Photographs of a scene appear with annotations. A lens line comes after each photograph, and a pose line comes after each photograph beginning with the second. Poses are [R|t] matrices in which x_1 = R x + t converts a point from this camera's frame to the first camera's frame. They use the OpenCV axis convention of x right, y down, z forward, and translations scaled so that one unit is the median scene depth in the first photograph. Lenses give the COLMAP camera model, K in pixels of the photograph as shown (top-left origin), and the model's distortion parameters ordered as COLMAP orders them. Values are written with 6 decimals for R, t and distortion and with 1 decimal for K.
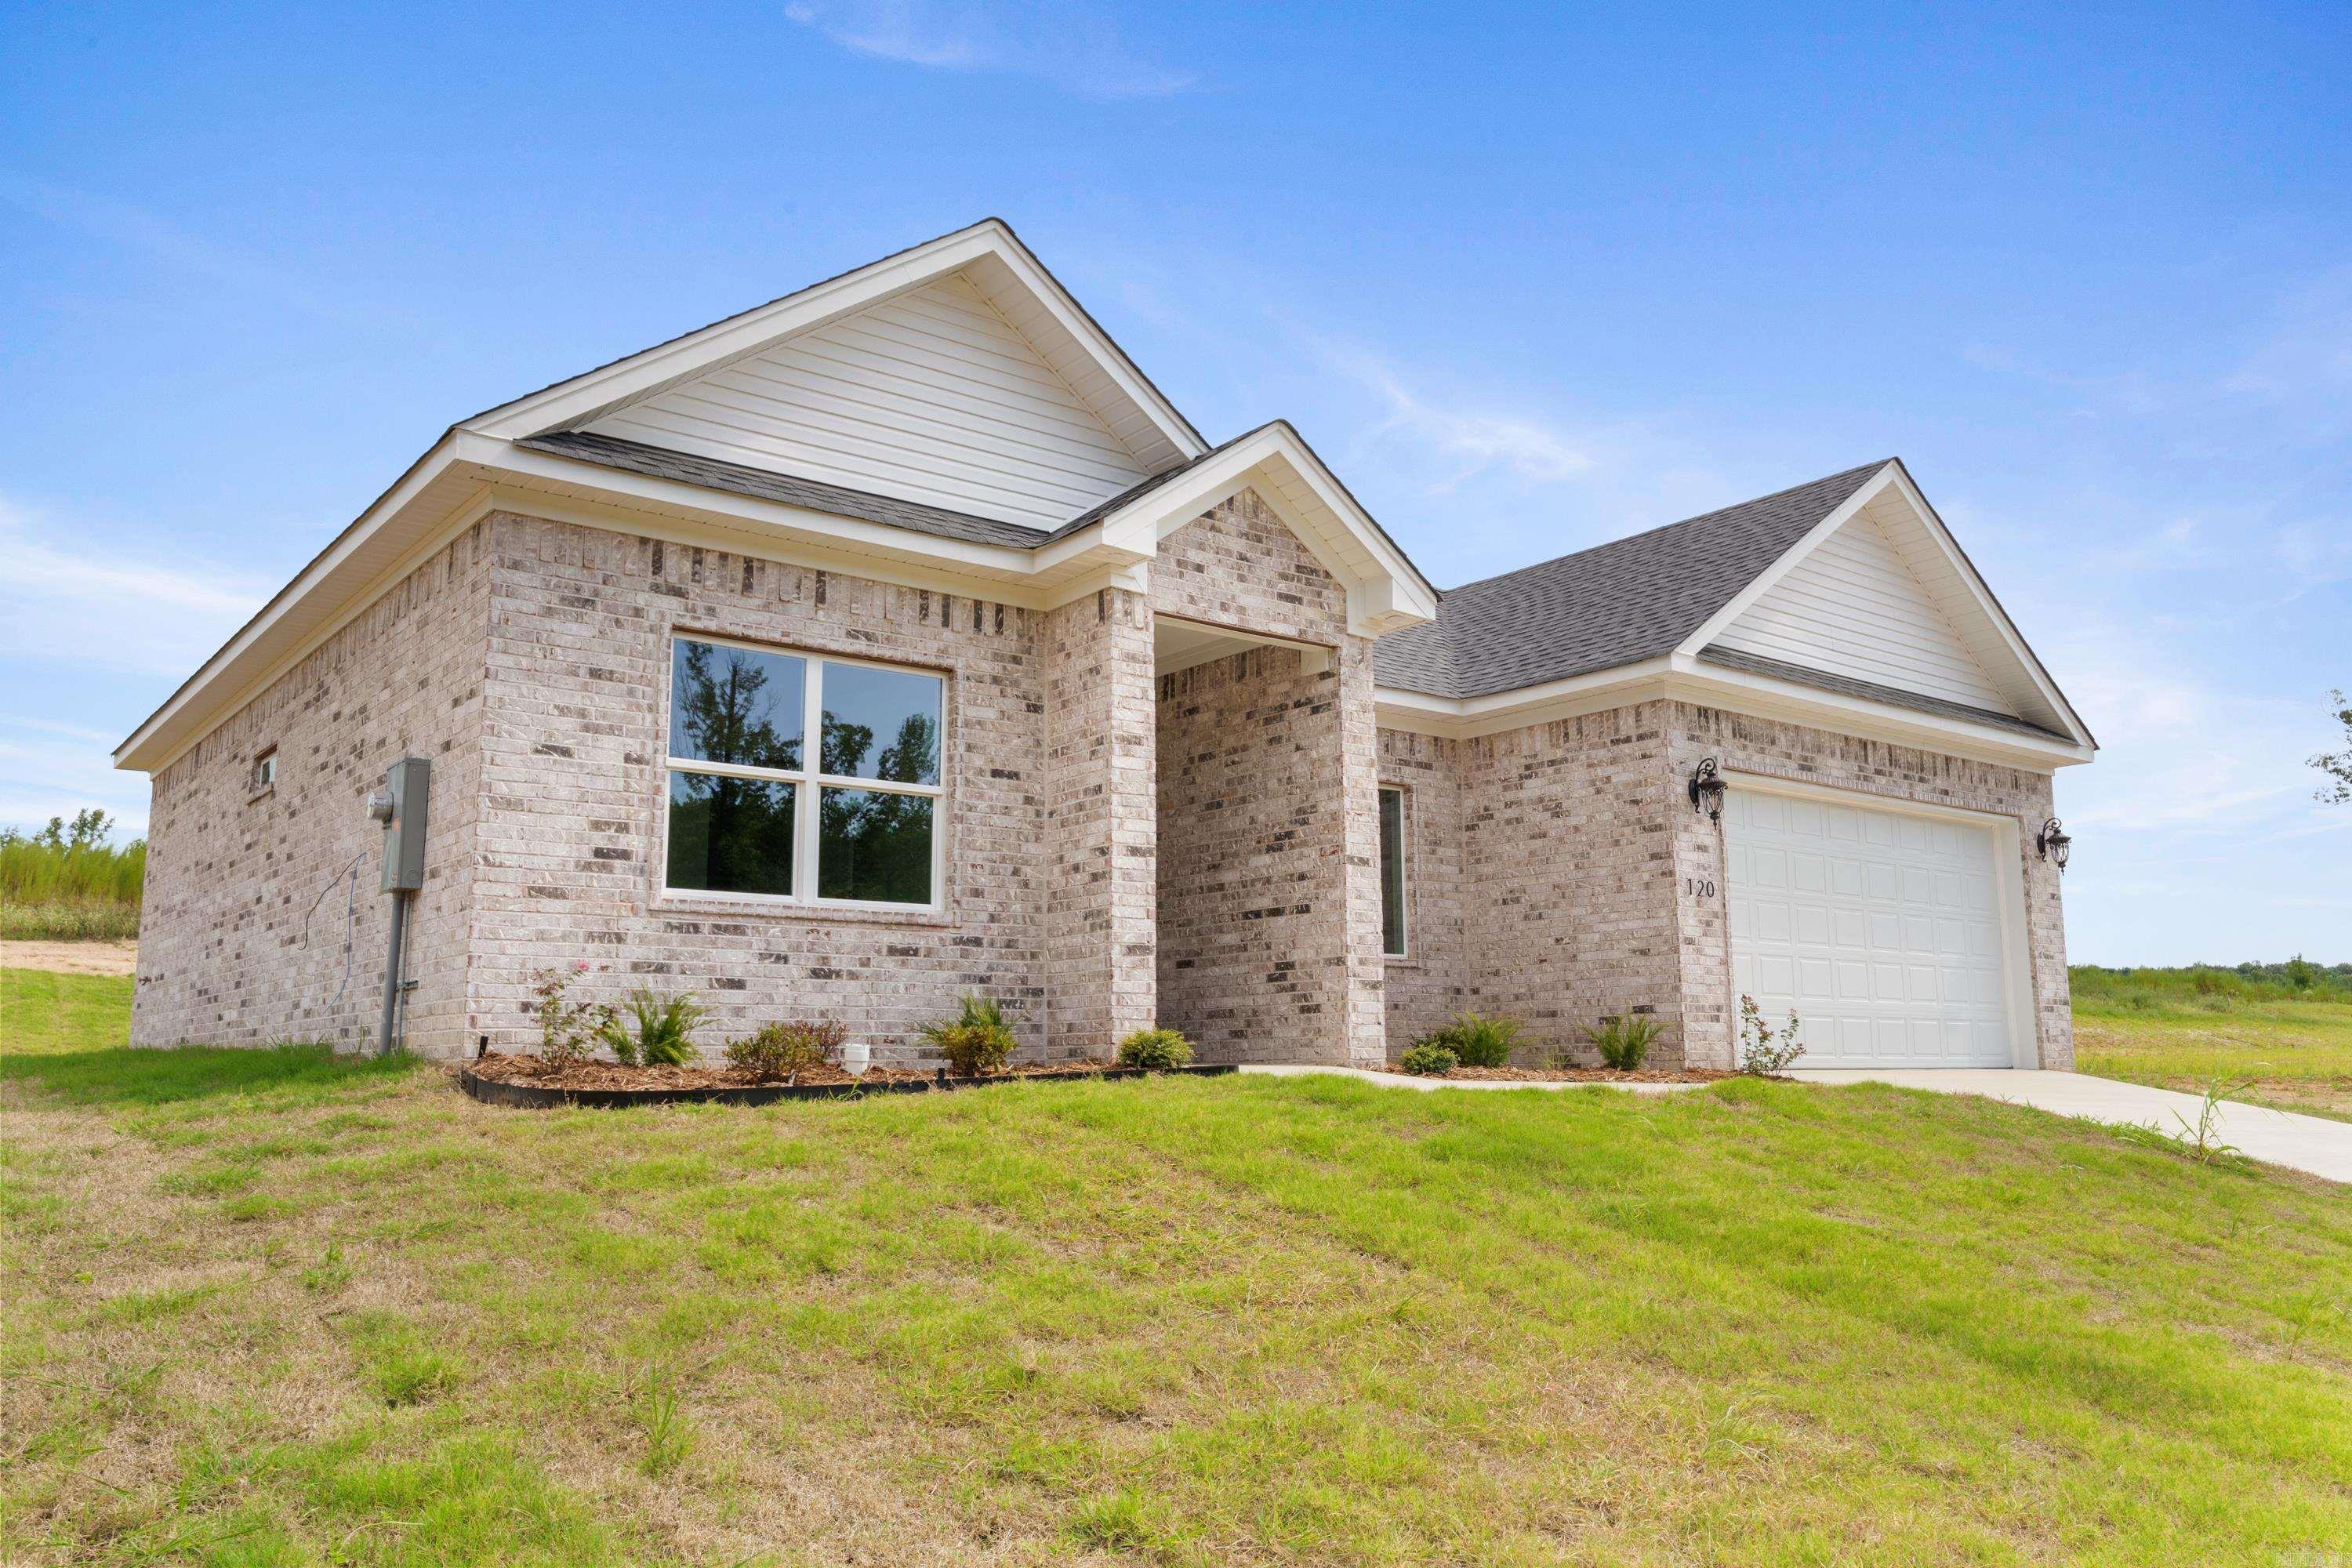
lens RADIAL K [[1767.1, 0, 1184.2], [0, 1767.1, 780.4], [0, 0, 1]] dist [-0.001682, 0.002565]
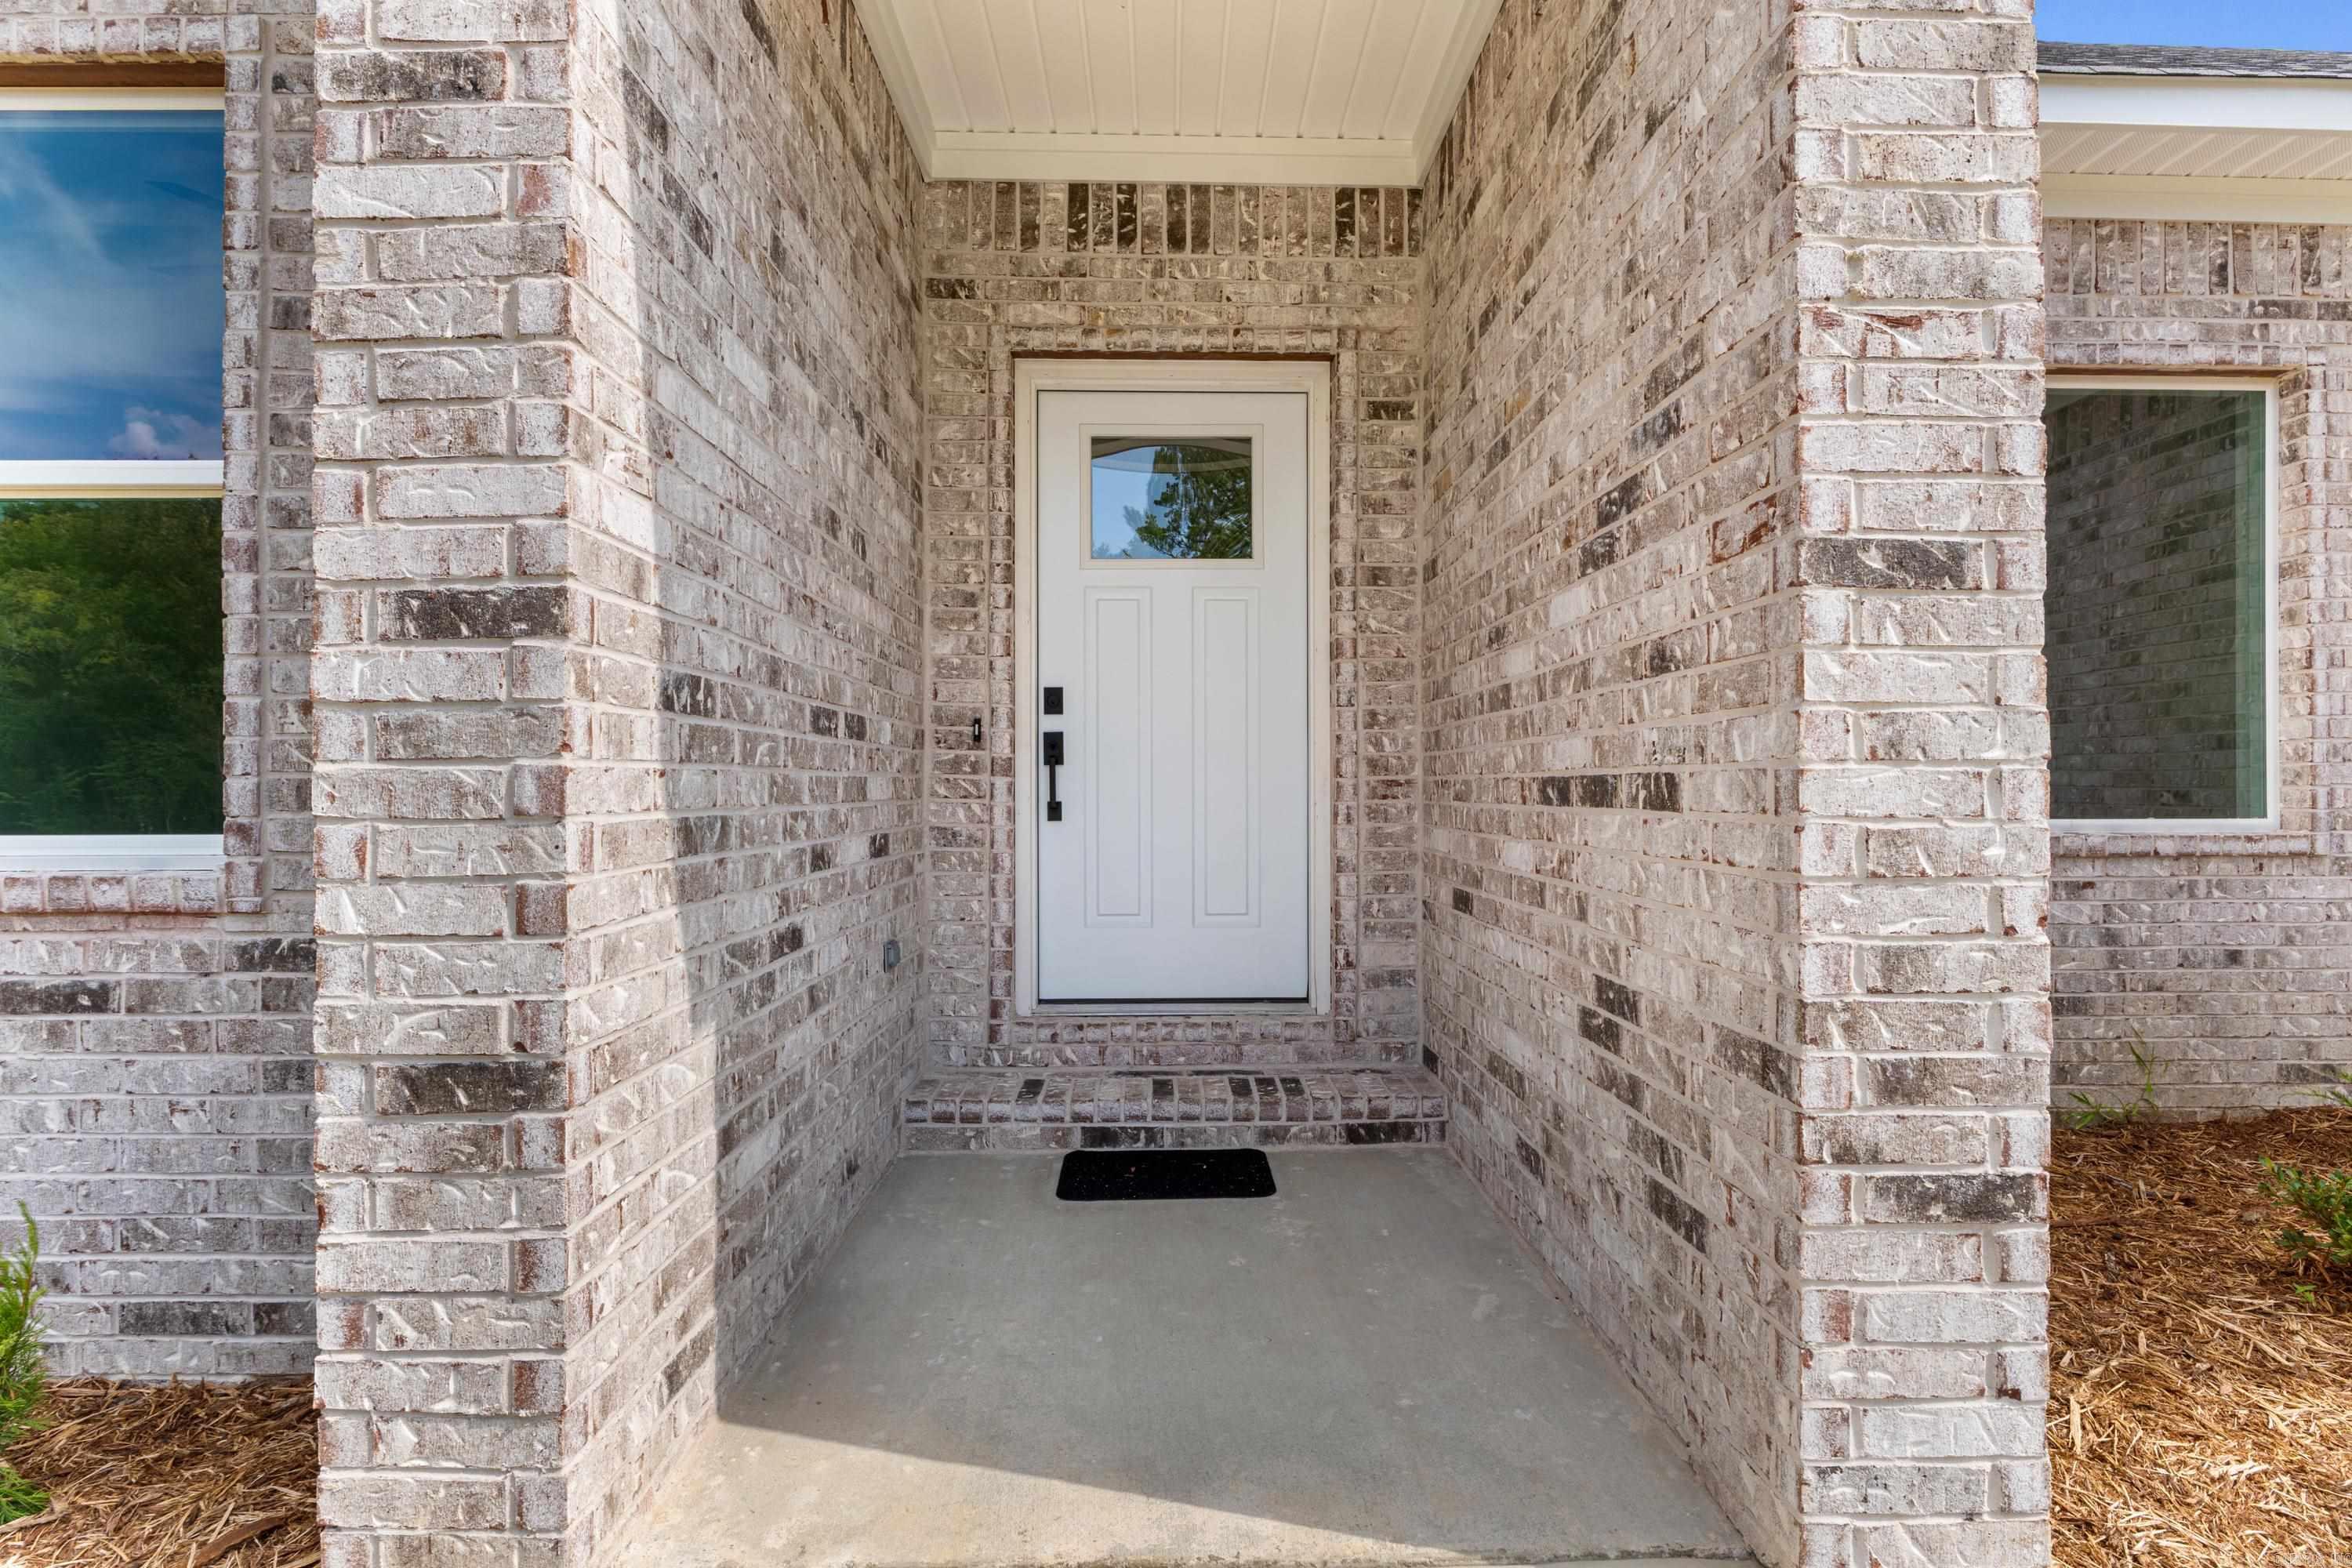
lens RADIAL K [[1189.9, 0, 1184.7], [0, 1189.9, 788.4], [0, 0, 1]] dist [-0.004218, -0.000380]
pose [[0.804285, 0.002711, -0.594238, 0.109860], [0.095442, 0.986418, 0.133679, 0.043544], [0.586530, -0.164232, 0.793102, 0.818271]]
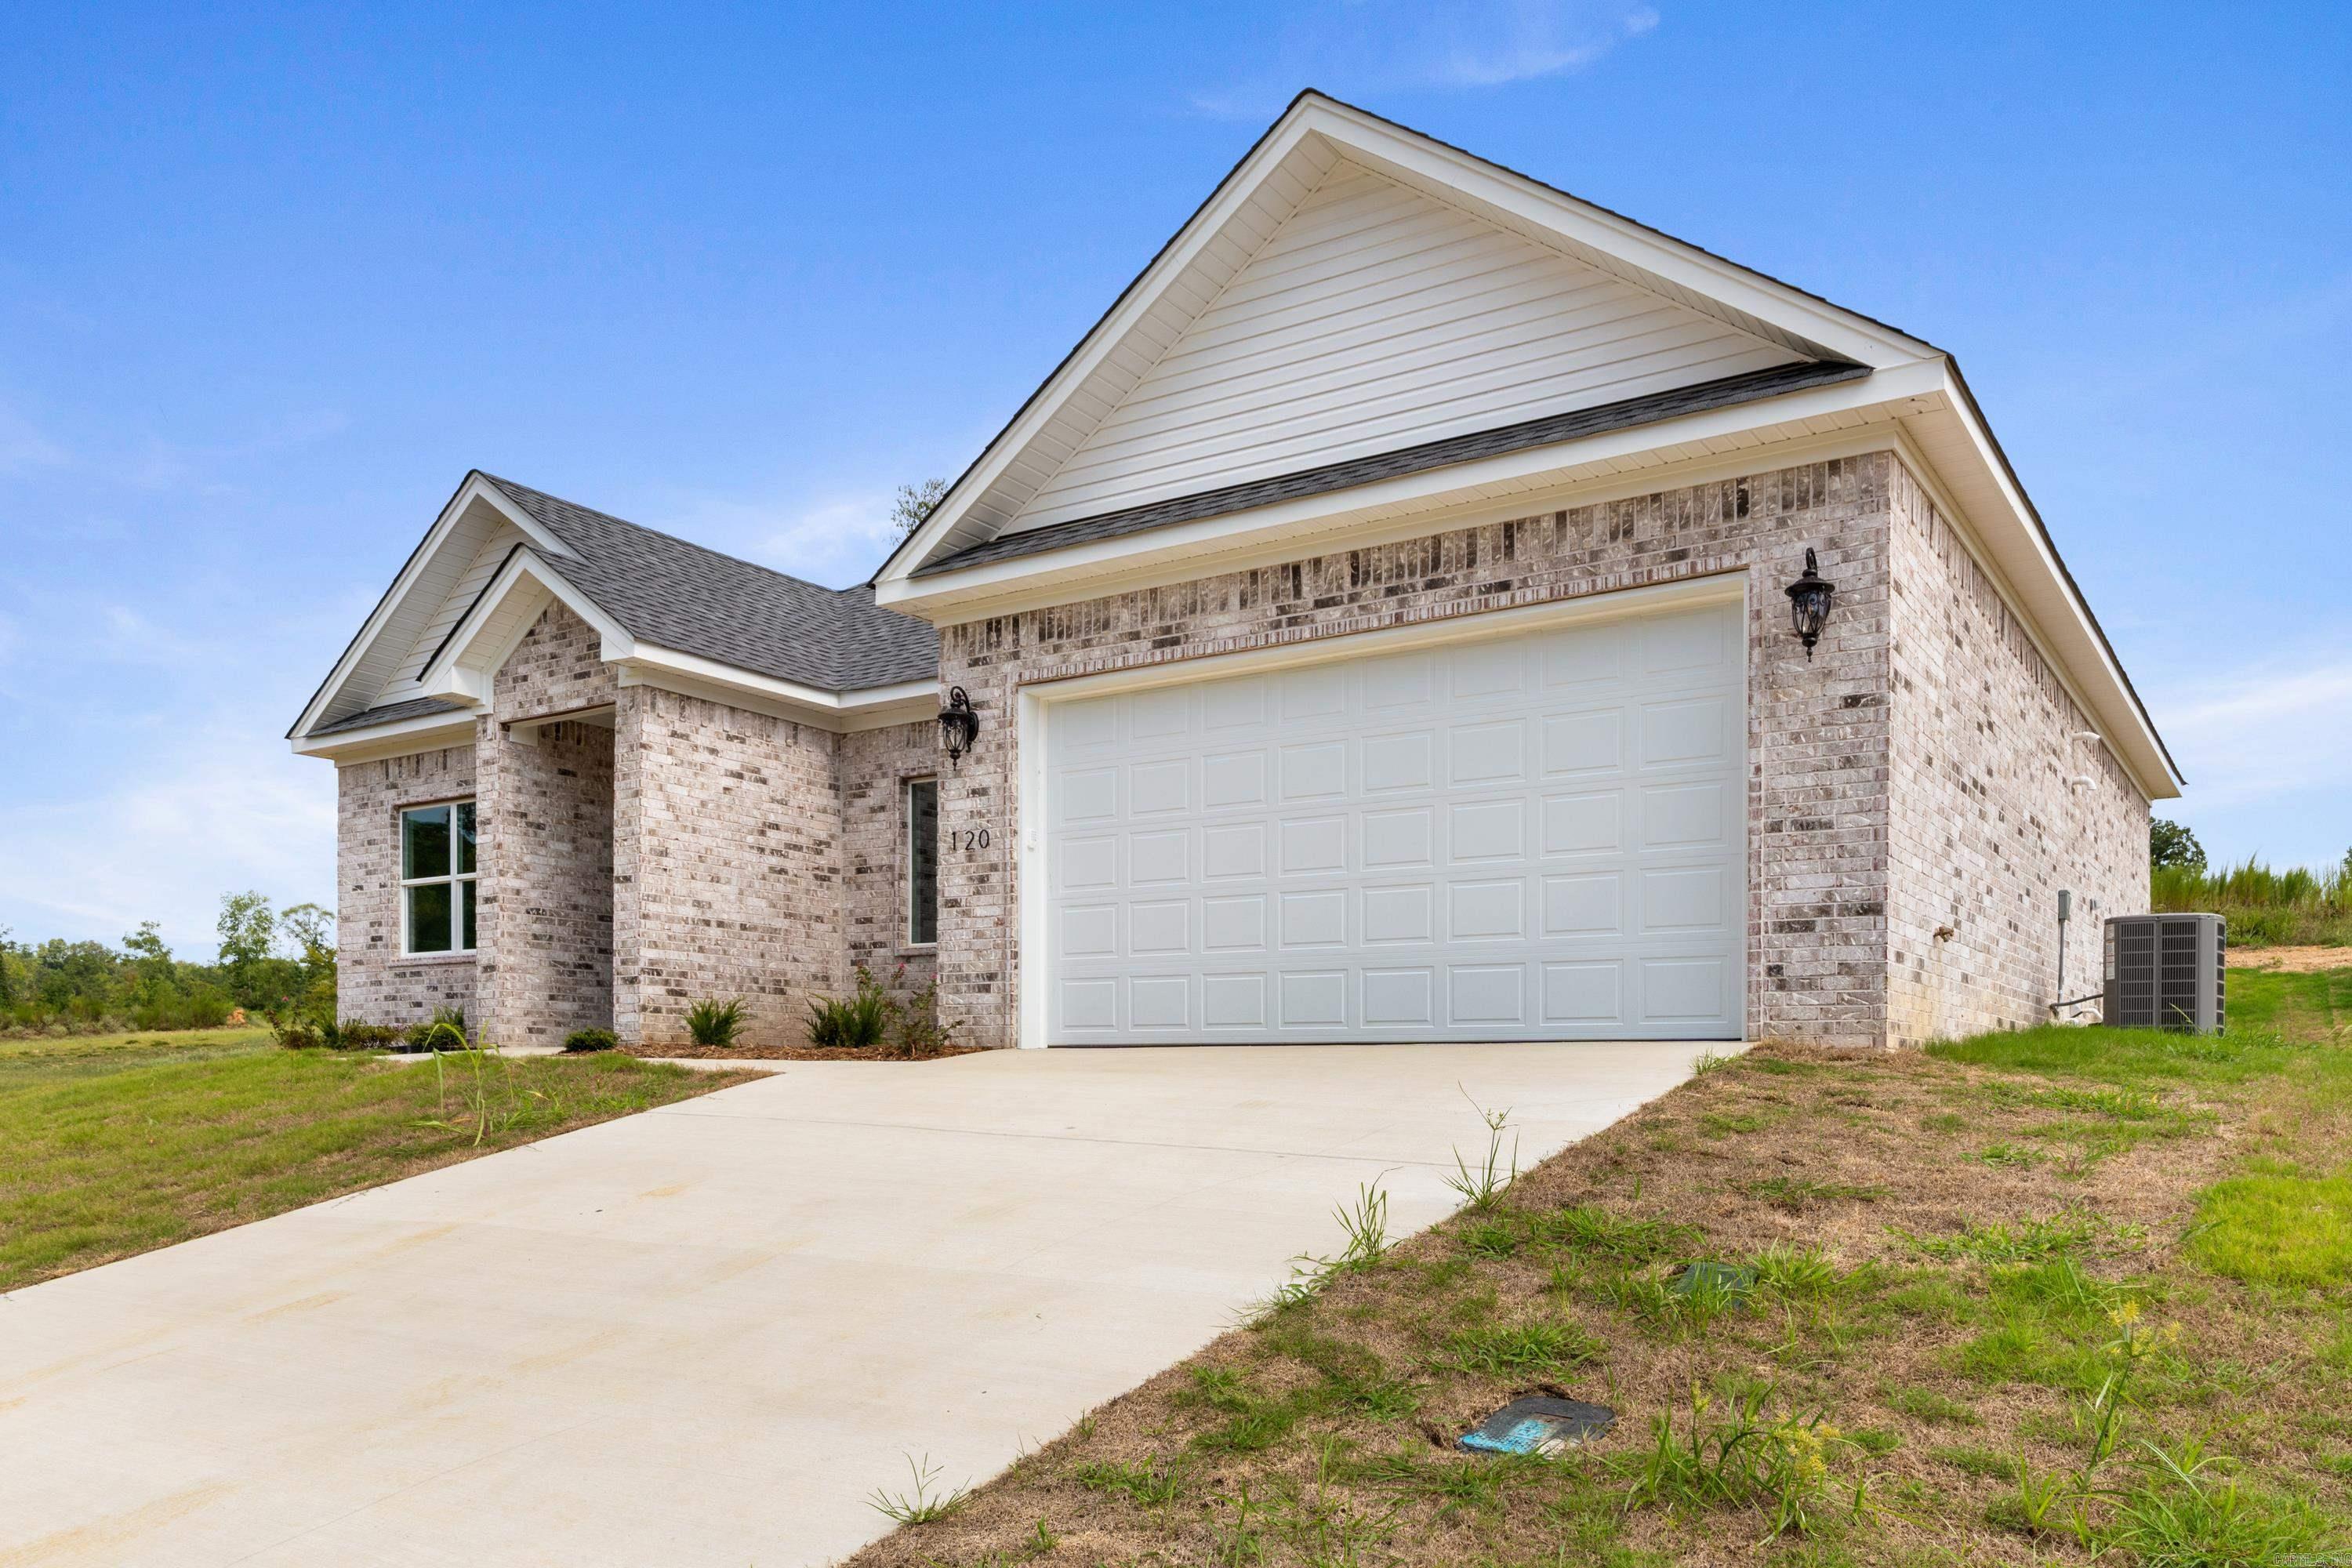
lens RADIAL K [[1648.9, 0, 1165.9], [0, 1648.9, 1082.4], [0, 0, 1]] dist [-0.001695, 0.000553]
pose [[0.333125, 0.009227, -0.942837, 1.243718], [0.152271, 0.986300, 0.063453, 0.161945], [0.930506, -0.164704, 0.327156, 0.920130]]
